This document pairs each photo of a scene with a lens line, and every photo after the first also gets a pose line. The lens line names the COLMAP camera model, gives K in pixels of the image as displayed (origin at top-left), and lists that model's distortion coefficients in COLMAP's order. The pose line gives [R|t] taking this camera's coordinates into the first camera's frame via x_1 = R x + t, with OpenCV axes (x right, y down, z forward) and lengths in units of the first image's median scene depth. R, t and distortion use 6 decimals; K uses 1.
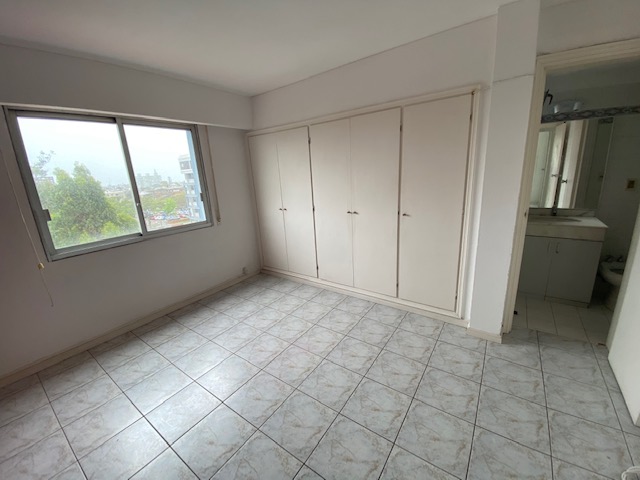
lens RADIAL K [[261.2, 0, 316.8], [0, 261.2, 240.4], [0, 0, 1]] dist [-0.010834, -0.002890]
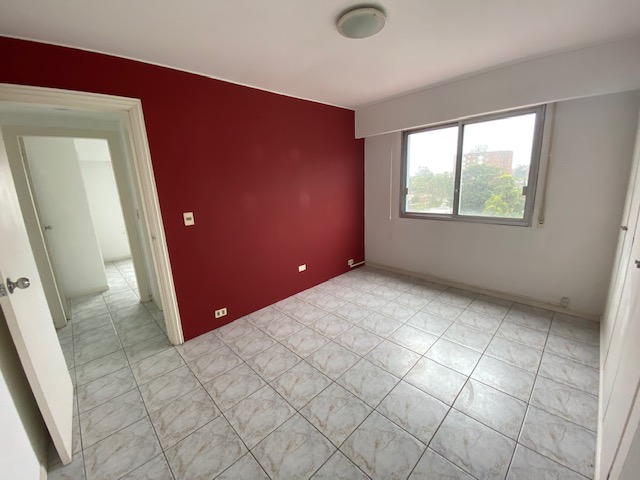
lens RADIAL K [[261.2, 0, 322.0], [0, 261.2, 243.3], [0, 0, 1]] dist [-0.010834, -0.002890]
pose [[-0.179358, 0.292989, -0.939142, 0.595281], [-0.193087, 0.925571, 0.325631, -0.172268], [0.964649, 0.239741, -0.109436, 0.534257]]
